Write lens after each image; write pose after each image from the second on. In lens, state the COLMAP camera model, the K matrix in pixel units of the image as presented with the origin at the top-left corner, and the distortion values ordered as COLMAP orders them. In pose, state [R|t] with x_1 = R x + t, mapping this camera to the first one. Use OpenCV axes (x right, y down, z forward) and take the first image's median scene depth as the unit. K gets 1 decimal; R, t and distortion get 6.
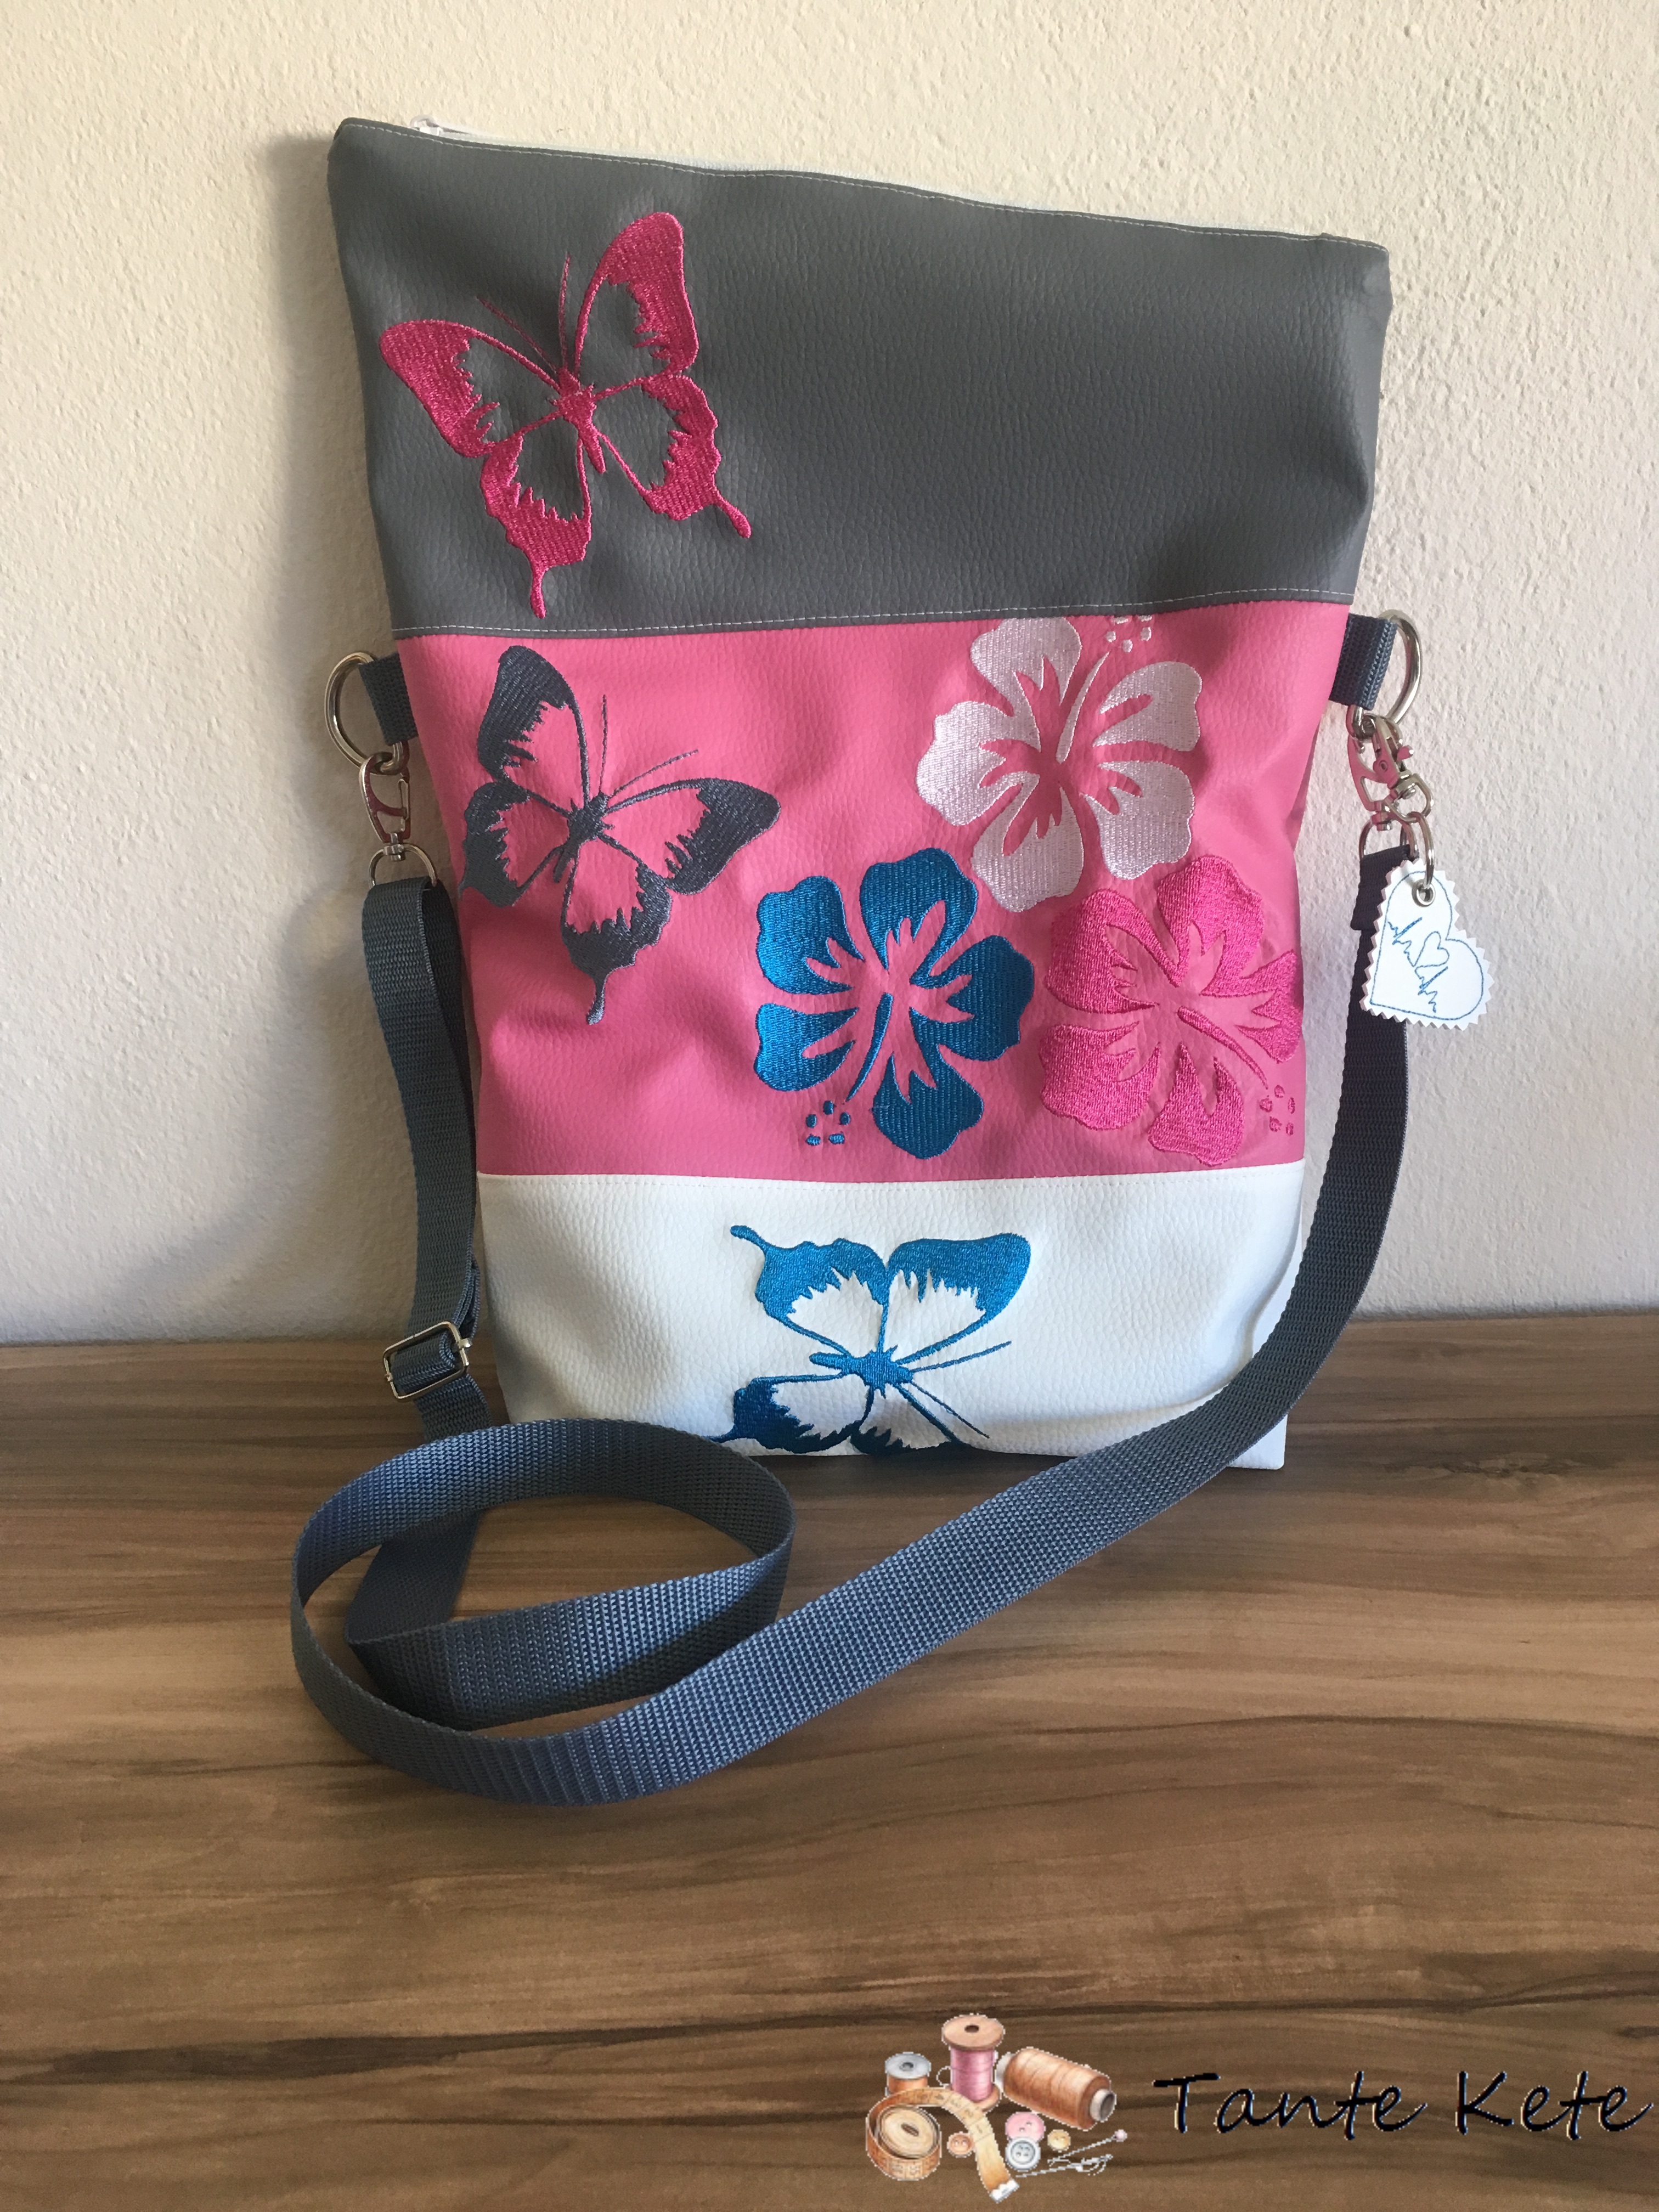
lens RADIAL K [[2055.7, 0, 756.0], [0, 2055.7, 1098.1], [0, 0, 1]] dist [0.324766, -0.622770]
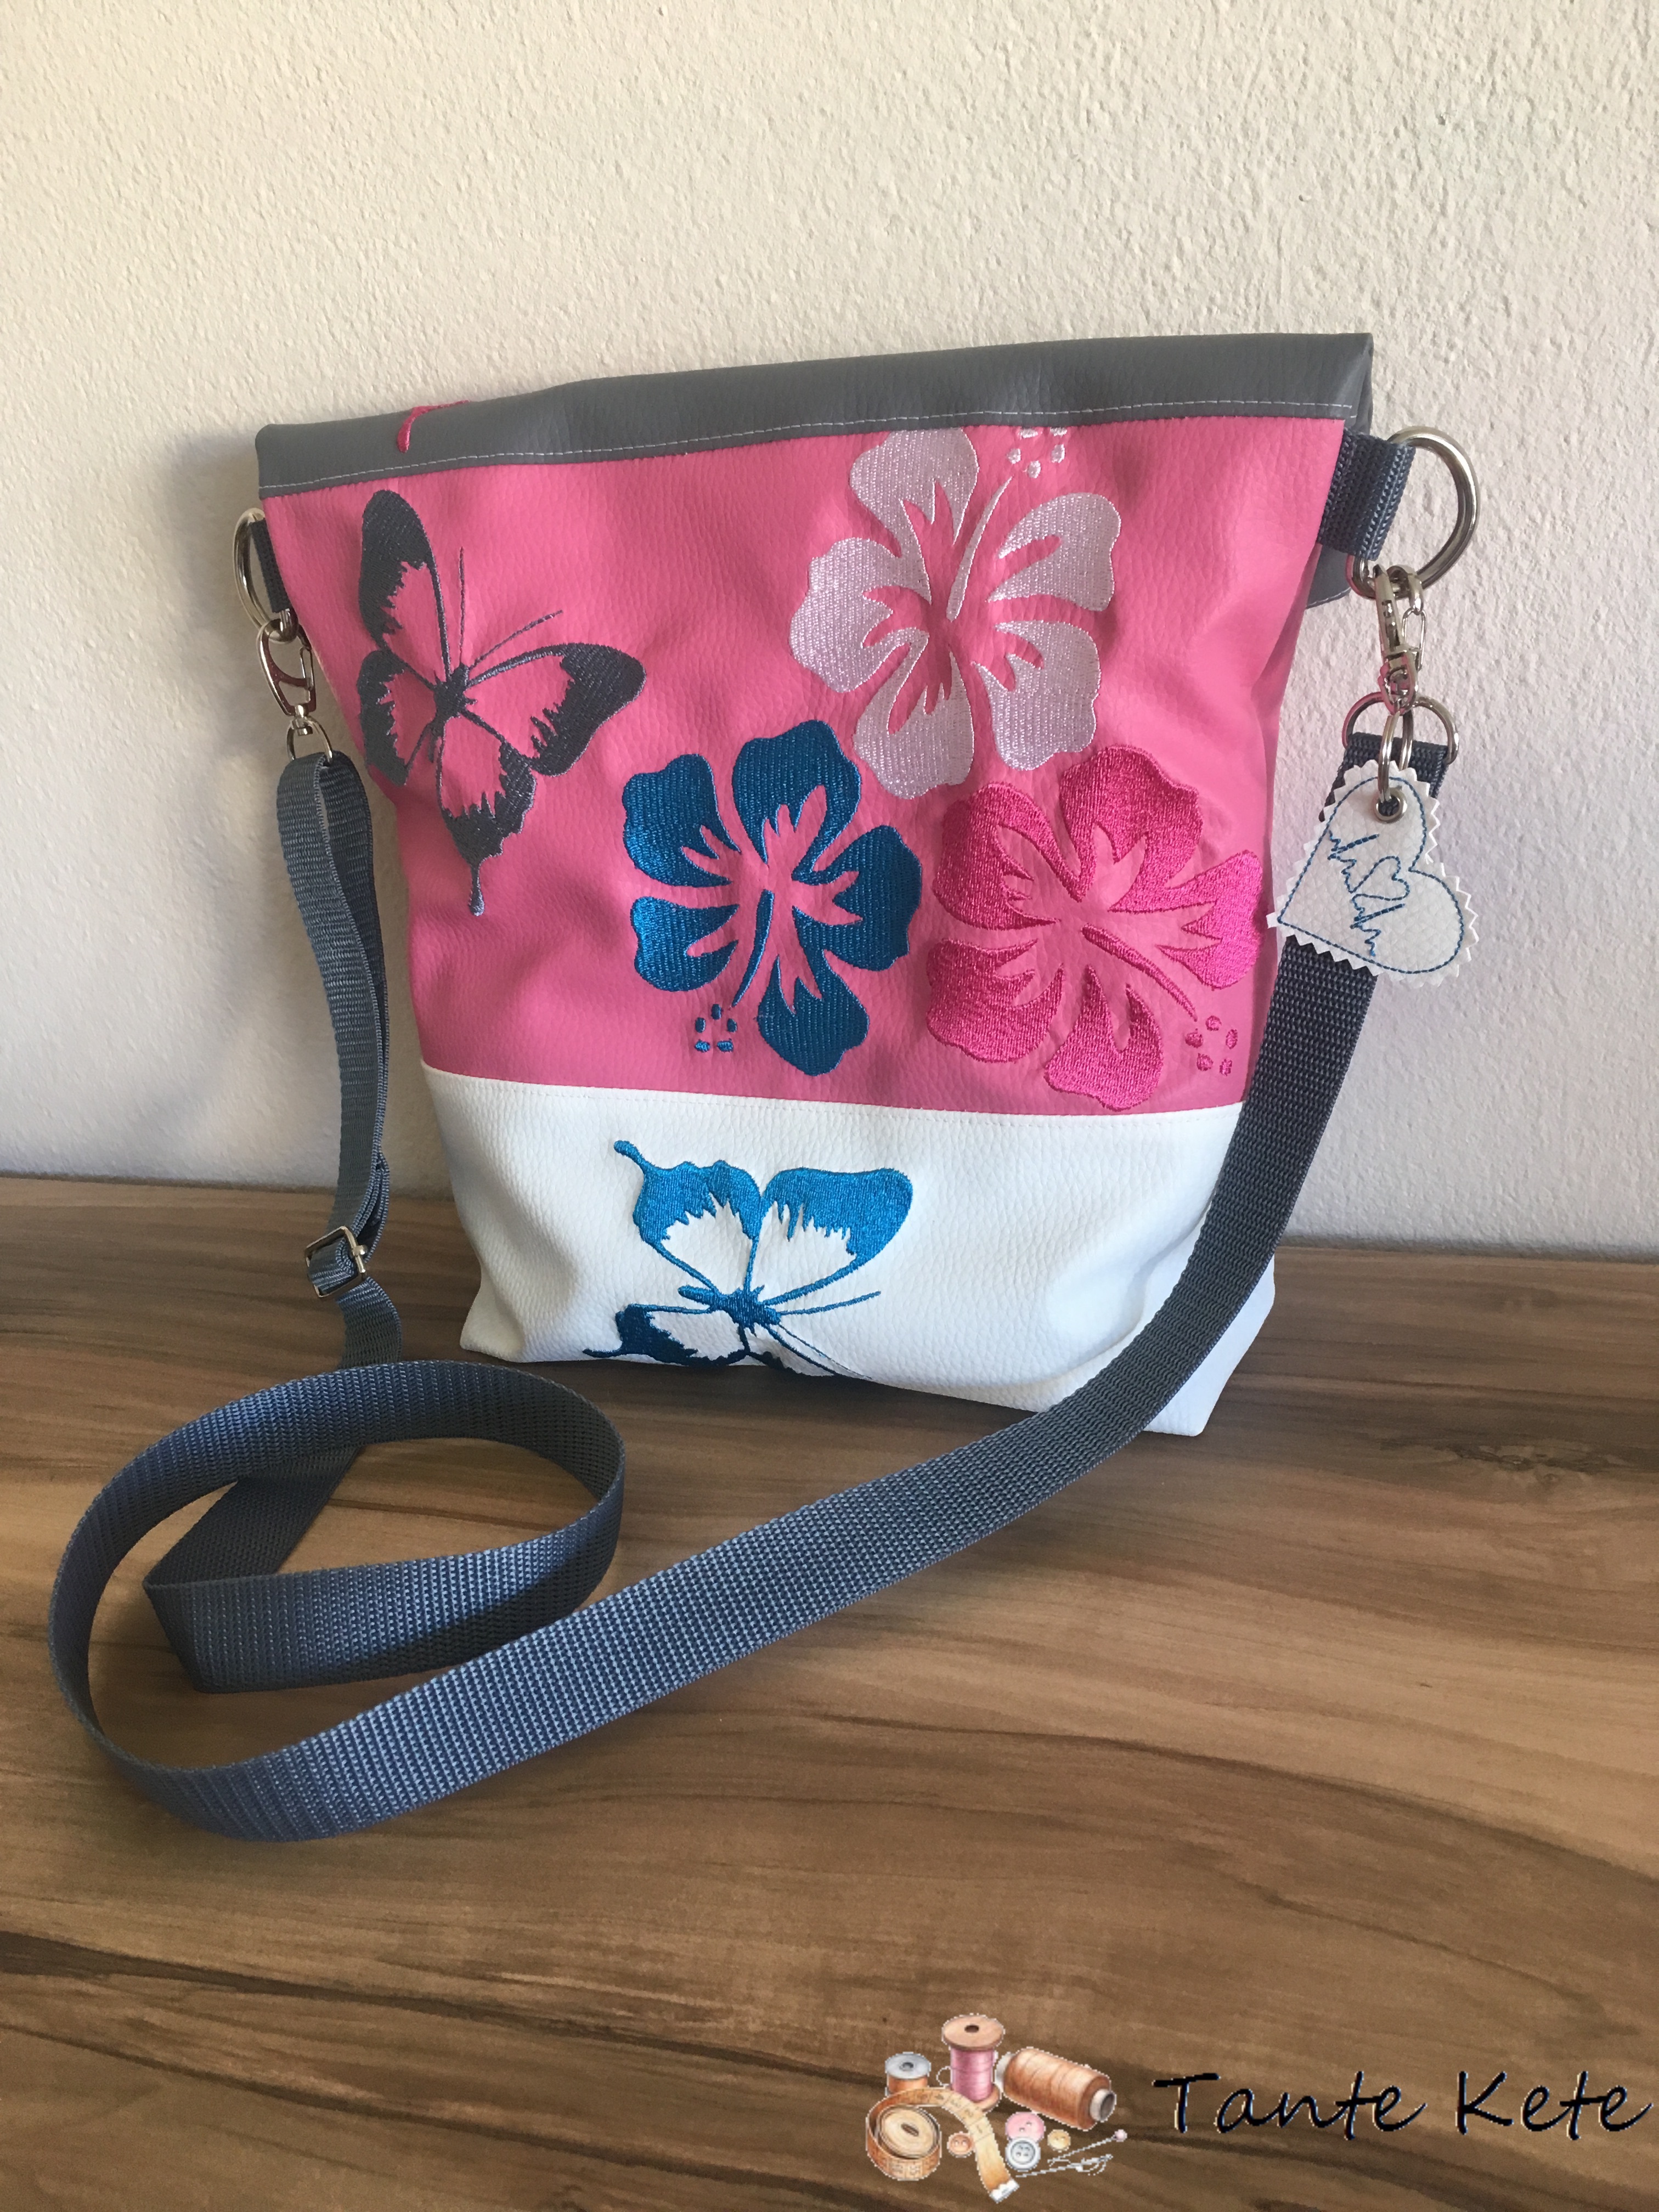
lens RADIAL K [[2070.9, 0, 819.1], [0, 2070.9, 1099.1], [0, 0, 1]] dist [0.104775, -0.160739]
pose [[0.946704, 0.050618, -0.318104, 0.370137], [-0.006017, 0.990182, 0.139655, -0.086142], [0.322050, -0.130298, 0.937713, 0.166988]]
